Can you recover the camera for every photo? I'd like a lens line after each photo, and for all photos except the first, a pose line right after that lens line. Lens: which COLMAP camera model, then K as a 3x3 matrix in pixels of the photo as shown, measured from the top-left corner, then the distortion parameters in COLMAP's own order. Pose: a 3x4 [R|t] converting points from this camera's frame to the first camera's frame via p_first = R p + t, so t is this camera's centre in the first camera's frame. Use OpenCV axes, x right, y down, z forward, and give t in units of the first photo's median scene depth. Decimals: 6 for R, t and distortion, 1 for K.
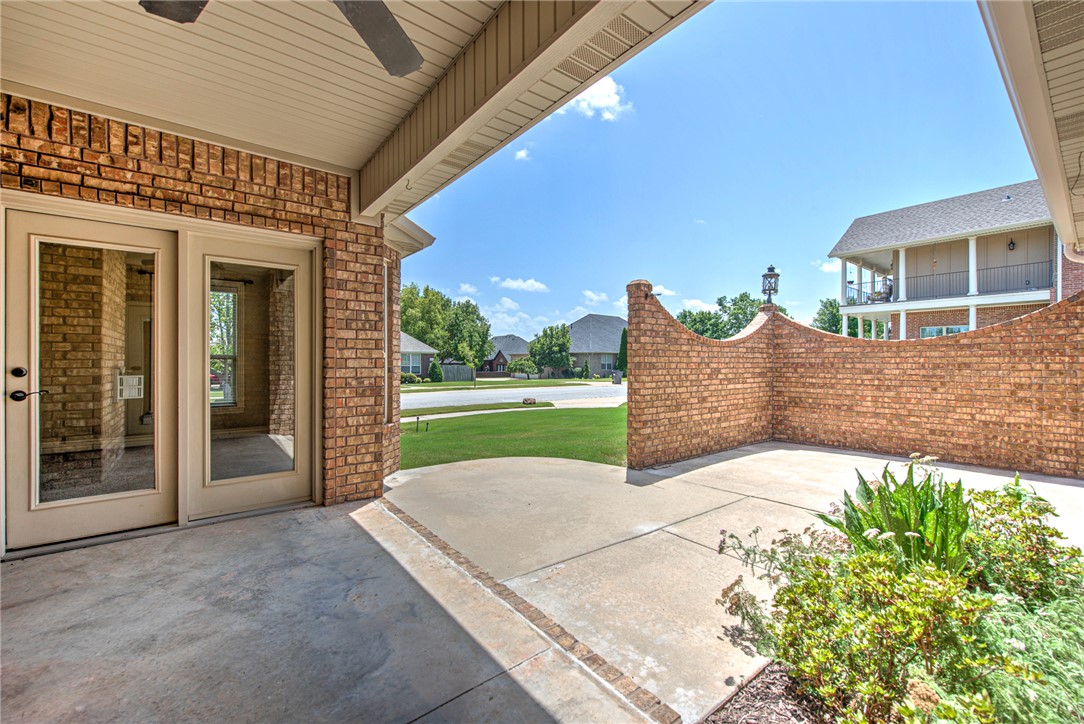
lens RADIAL K [[434.8, 0, 538.1], [0, 434.8, 361.2], [0, 0, 1]] dist [-0.000104, -0.001283]
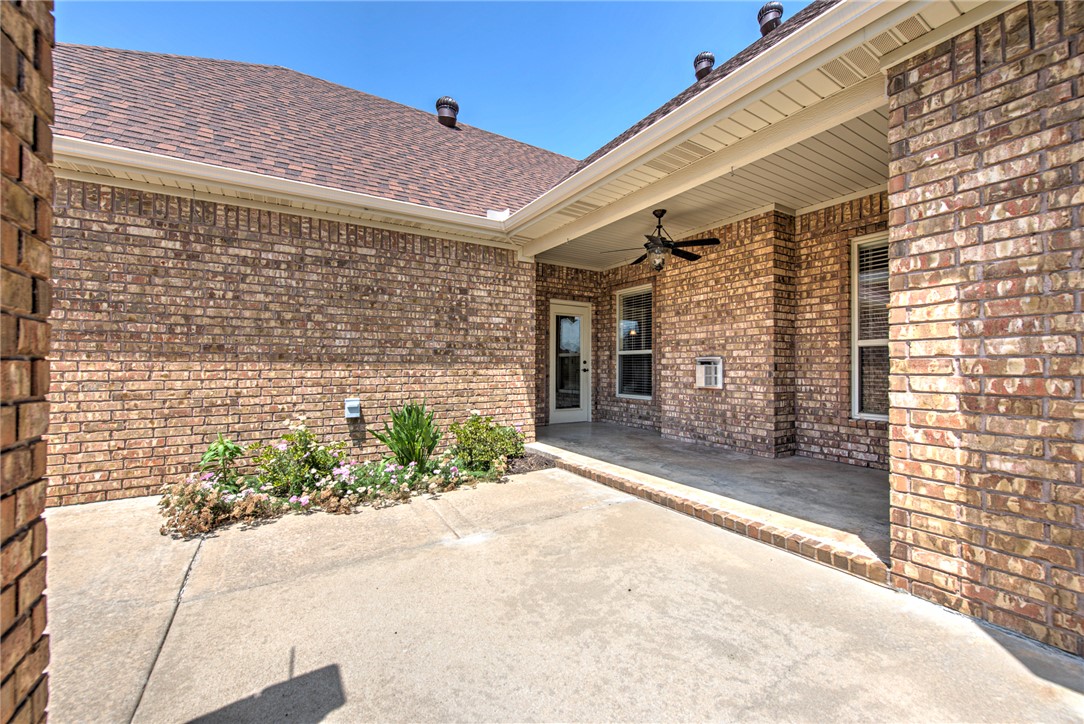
lens RADIAL K [[434.8, 0, 546.6], [0, 434.8, 365.7], [0, 0, 1]] dist [-0.000104, -0.001283]
pose [[-0.995475, -0.002834, 0.094984, 0.020981], [-0.003217, 0.999987, -0.003885, 0.032020], [-0.094972, -0.004173, -0.995471, 1.018097]]
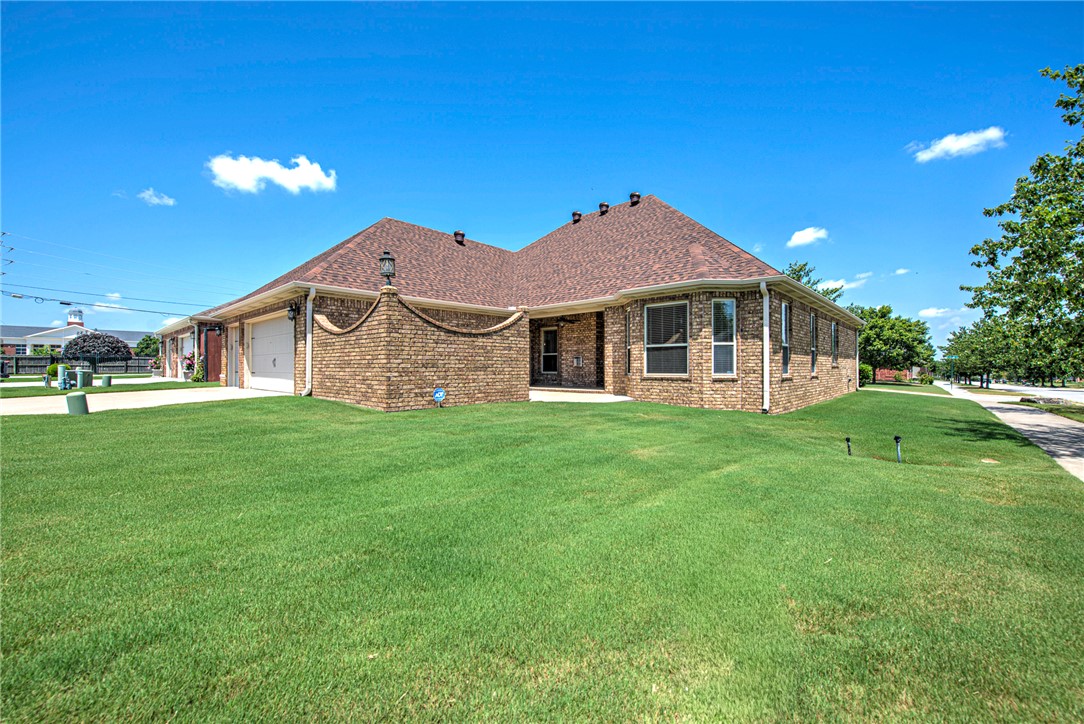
lens RADIAL K [[434.8, 0, 541.9], [0, 434.8, 366.2], [0, 0, 1]] dist [-0.000104, -0.001283]
pose [[-0.986531, -0.001071, -0.163573, 0.443351], [-0.000121, 0.999983, -0.005817, 0.090231], [0.163576, -0.005719, -0.986514, 2.757368]]
